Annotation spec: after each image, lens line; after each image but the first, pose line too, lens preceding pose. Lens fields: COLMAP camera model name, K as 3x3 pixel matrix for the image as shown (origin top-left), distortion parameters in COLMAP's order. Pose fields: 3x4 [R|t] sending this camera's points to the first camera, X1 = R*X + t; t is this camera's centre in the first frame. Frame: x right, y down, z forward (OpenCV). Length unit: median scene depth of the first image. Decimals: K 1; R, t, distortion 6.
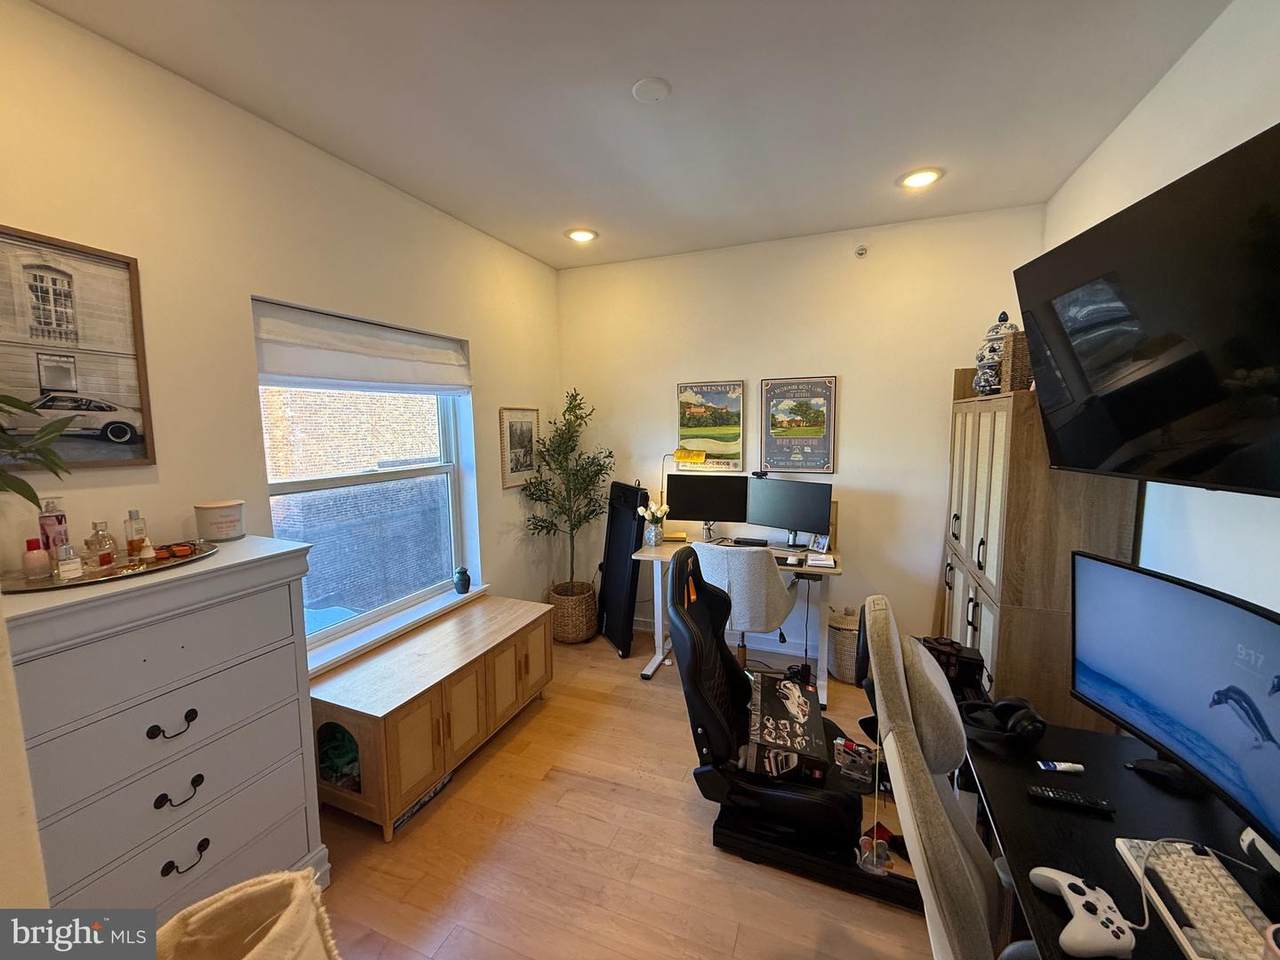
lens RADIAL K [[510.6, 0, 637.0], [0, 510.6, 475.8], [0, 0, 1]] dist [0.001434, 0.000160]
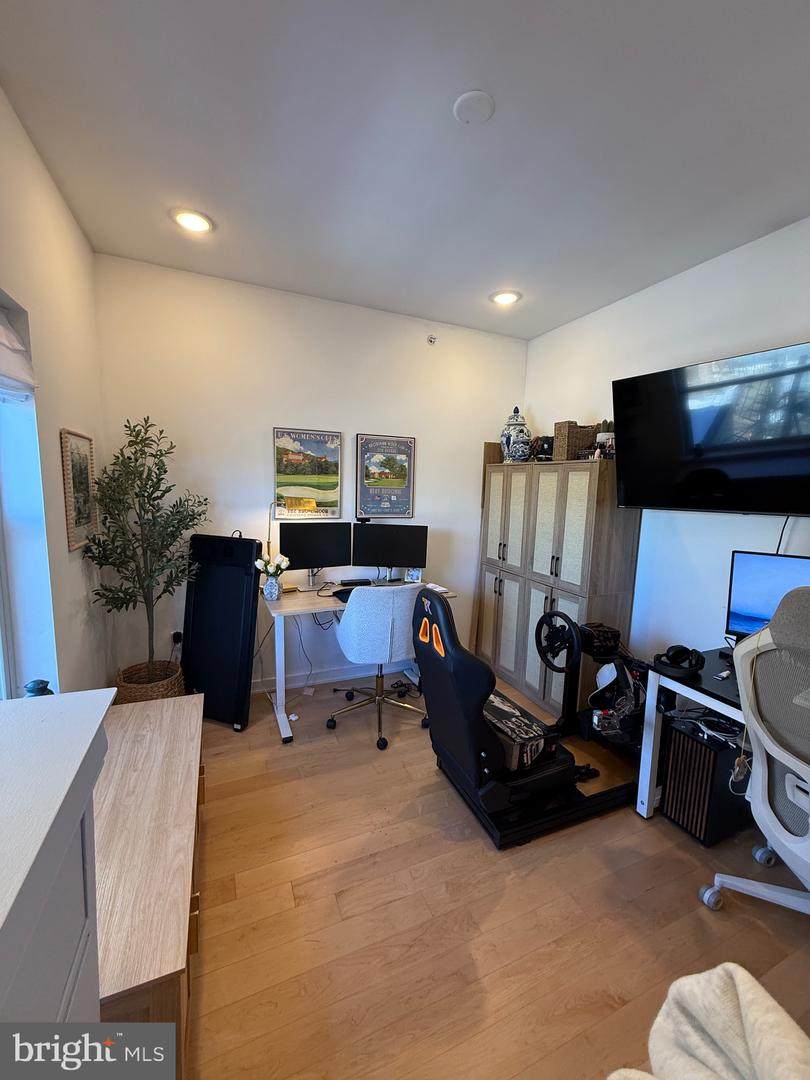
lens RADIAL K [[430.8, 0, 406.2], [0, 430.8, 537.5], [0, 0, 1]] dist [0.001434, 0.000160]
pose [[0.696264, -0.054054, 0.715748, -0.356343], [0.036577, 0.998537, 0.039829, 0.000767], [-0.716853, -0.001551, 0.697222, 0.281591]]
